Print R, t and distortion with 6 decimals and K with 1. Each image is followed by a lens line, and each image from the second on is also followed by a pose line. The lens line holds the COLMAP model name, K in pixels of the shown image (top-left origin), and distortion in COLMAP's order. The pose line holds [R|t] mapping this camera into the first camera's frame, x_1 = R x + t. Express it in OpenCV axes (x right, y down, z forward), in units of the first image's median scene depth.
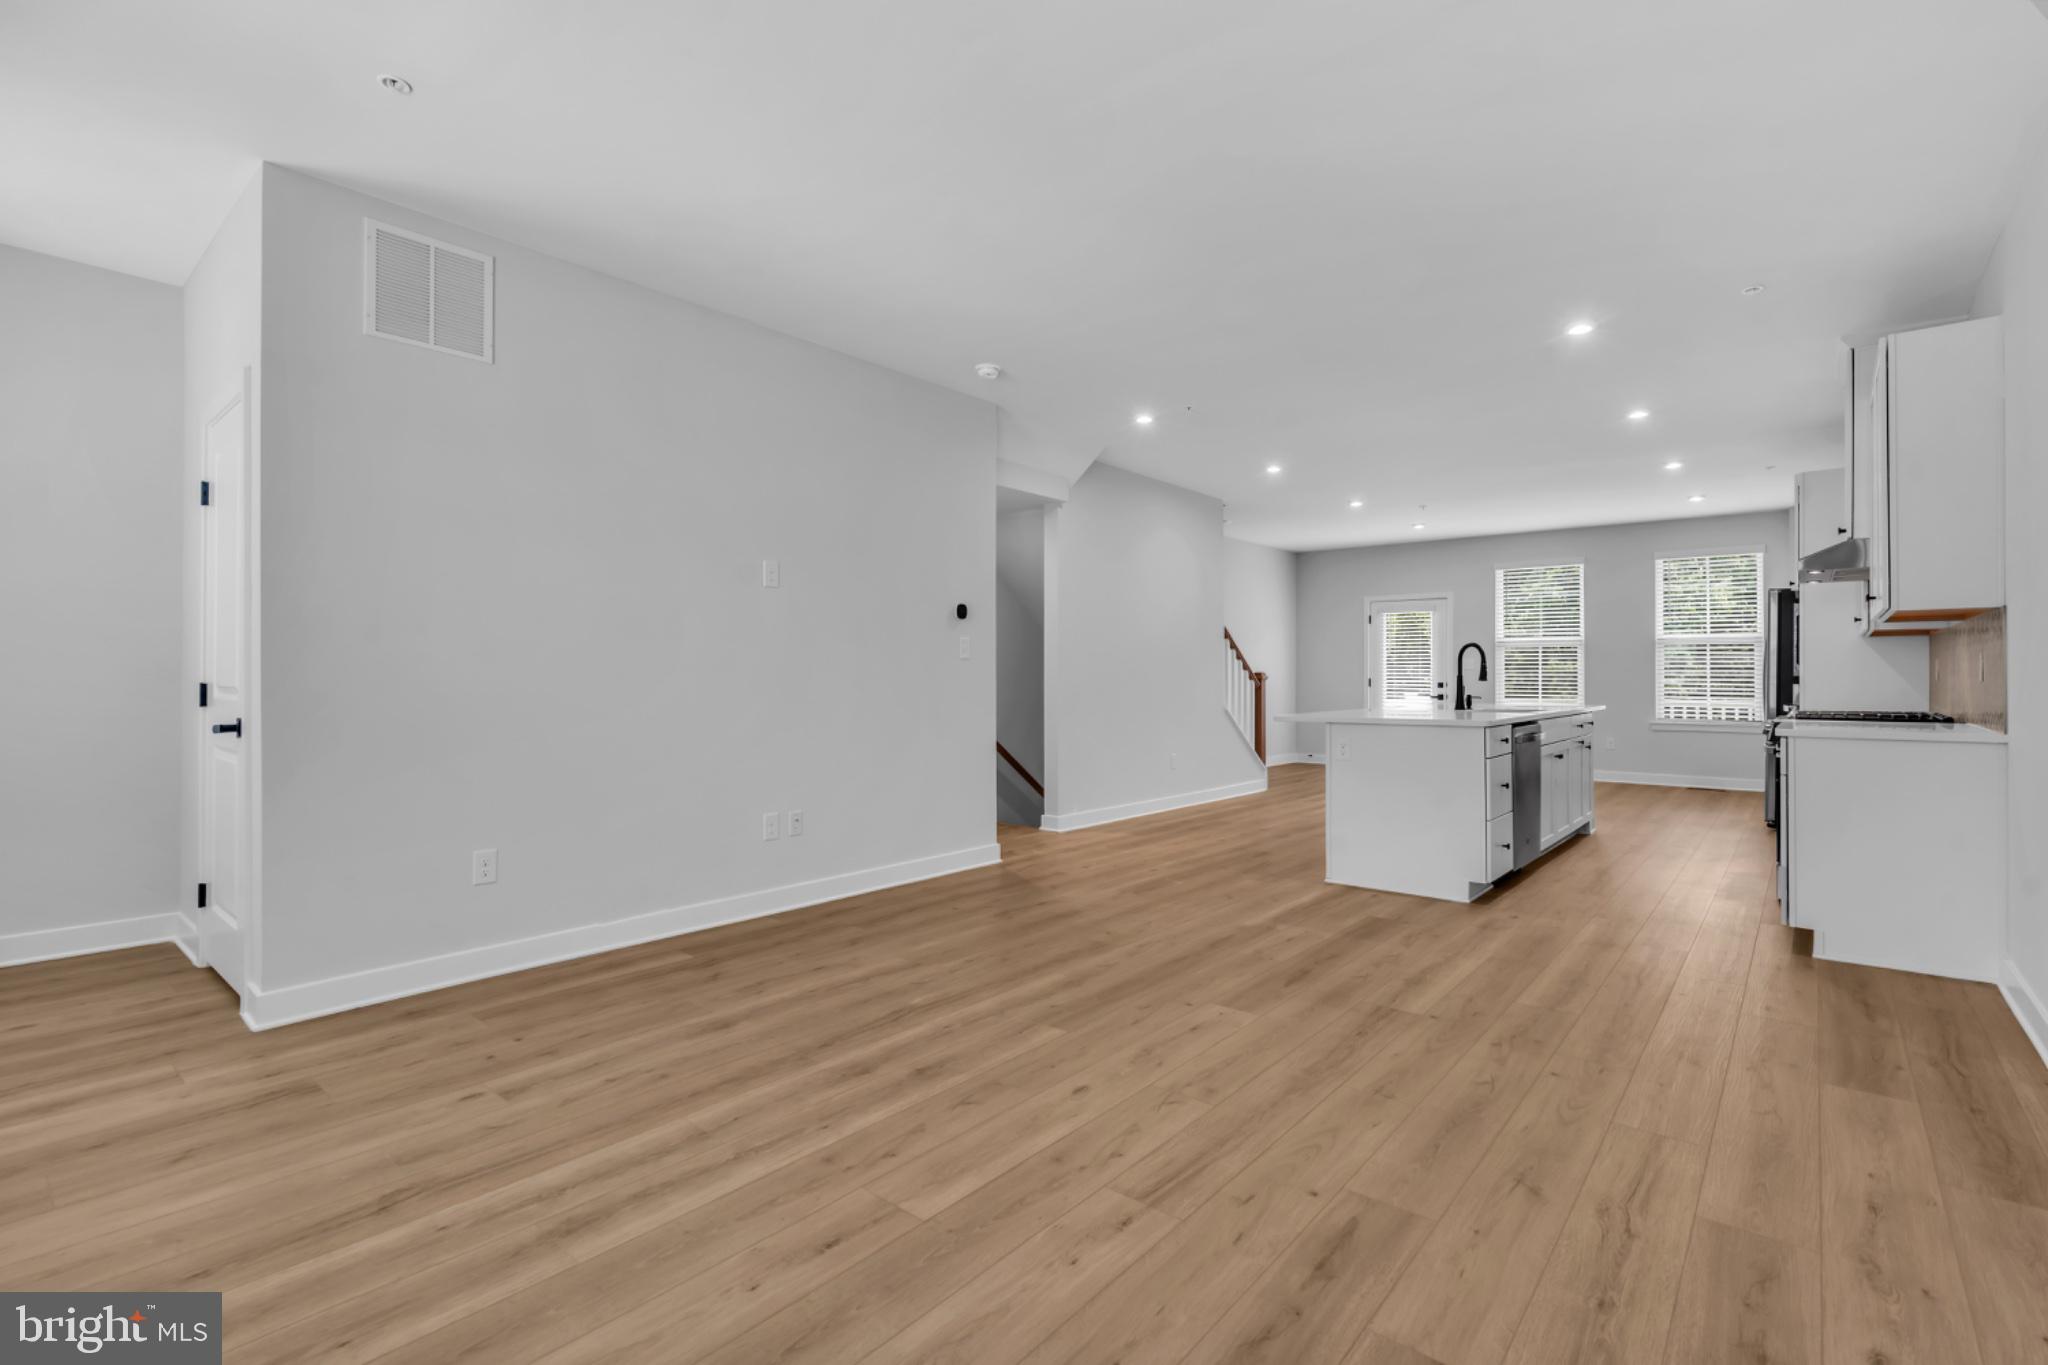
lens RADIAL K [[928.9, 0, 1020.4], [0, 928.9, 683.2], [0, 0, 1]] dist [-0.003614, 0.001320]
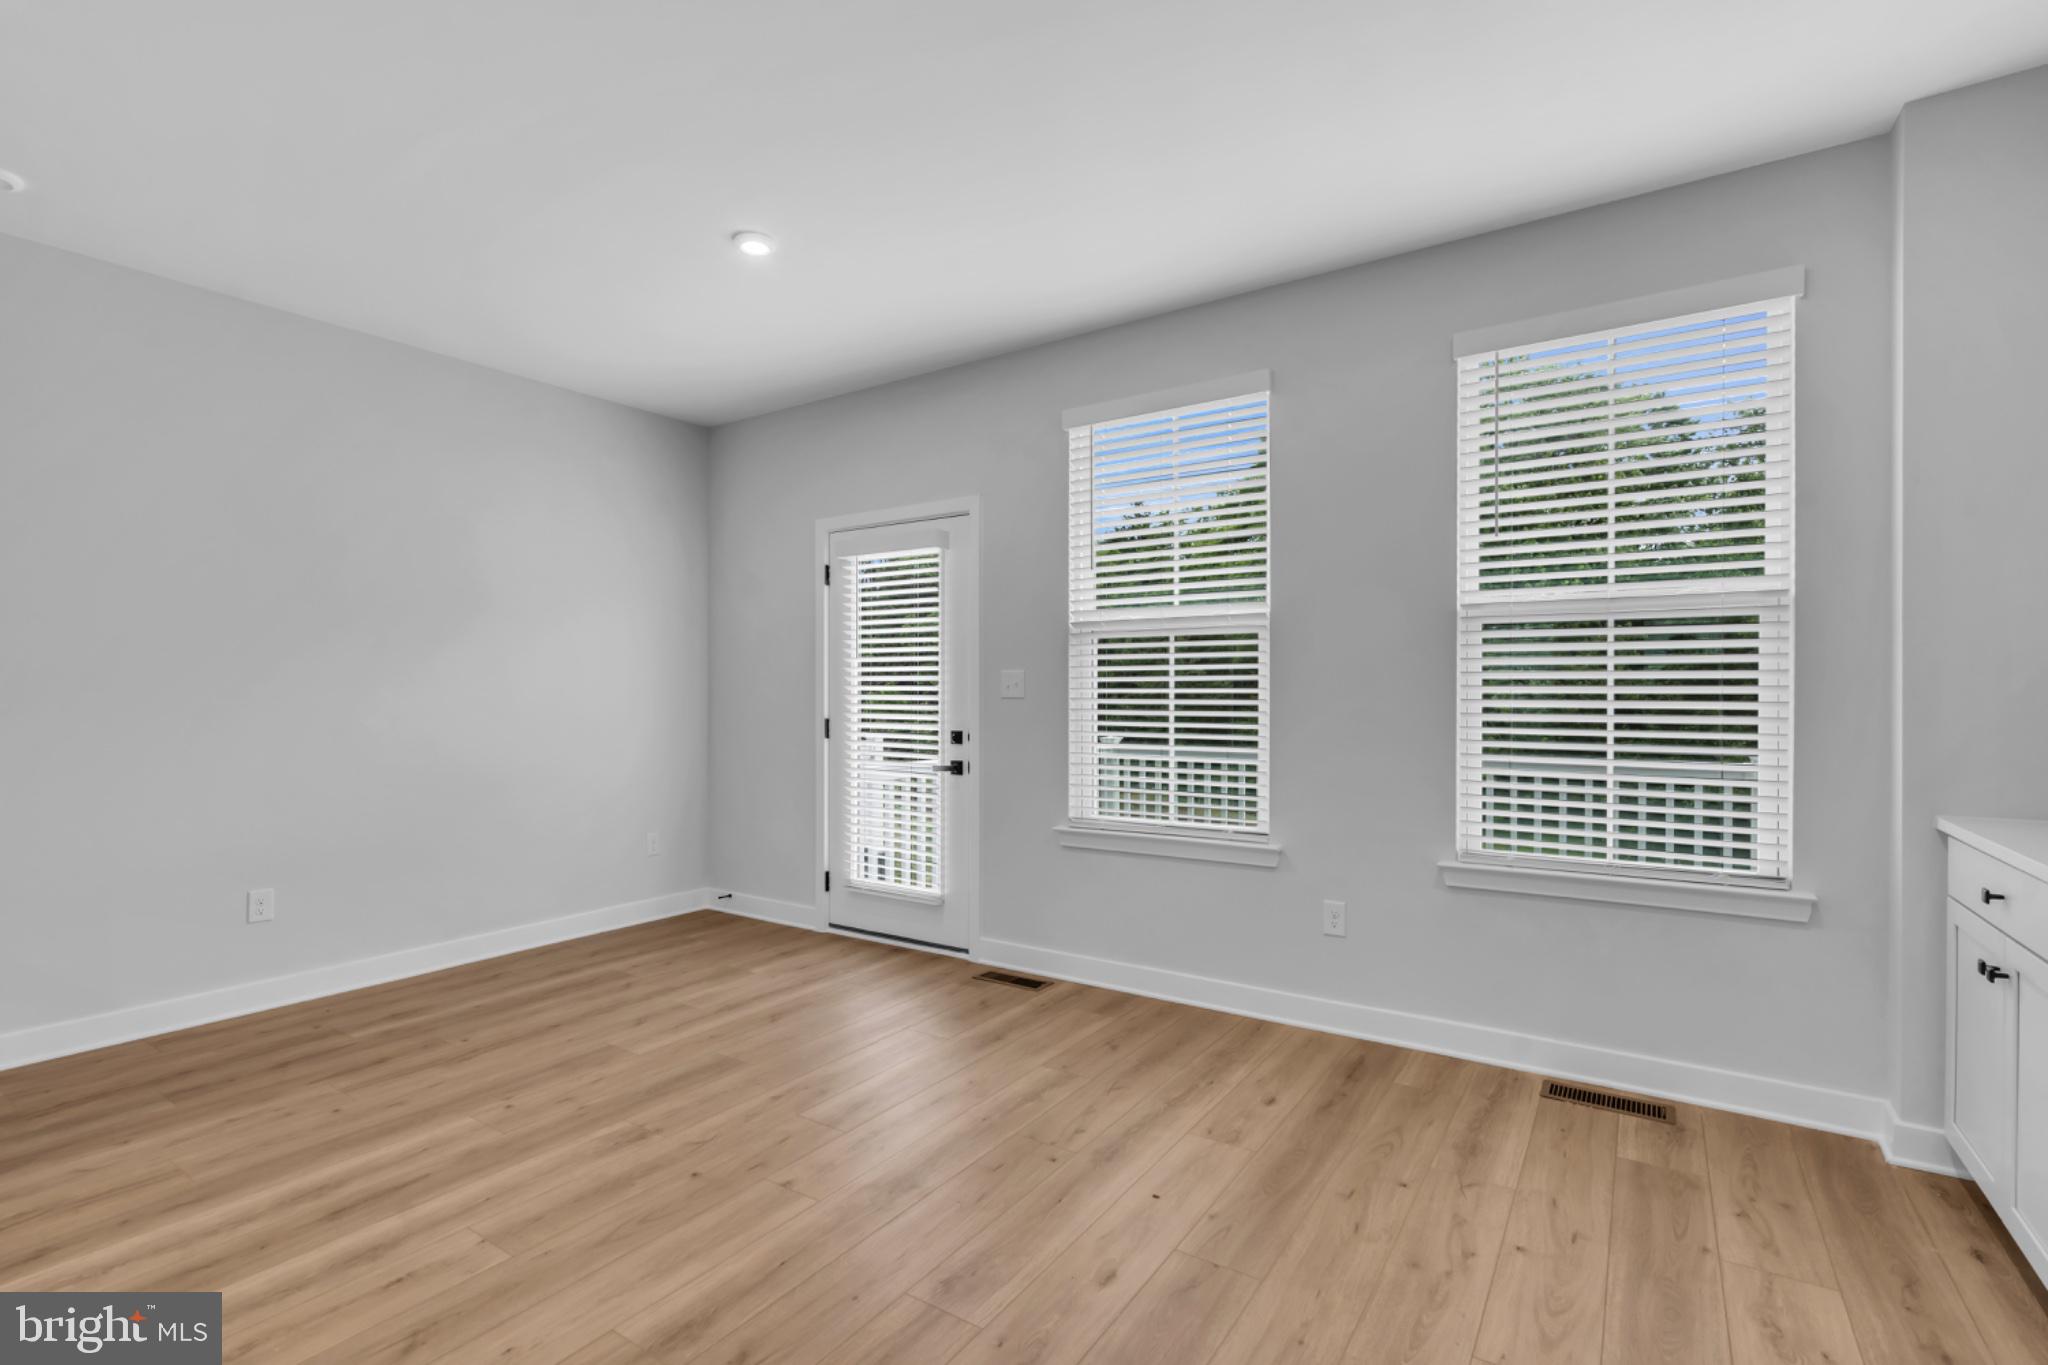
lens RADIAL K [[928.9, 0, 1035.0], [0, 928.9, 693.4], [0, 0, 1]] dist [-0.003614, 0.001320]
pose [[0.991834, -0.001329, 0.127531, 1.235458], [0.002312, 0.999969, -0.007559, -0.037206], [-0.127517, 0.007792, 0.991806, 1.729313]]
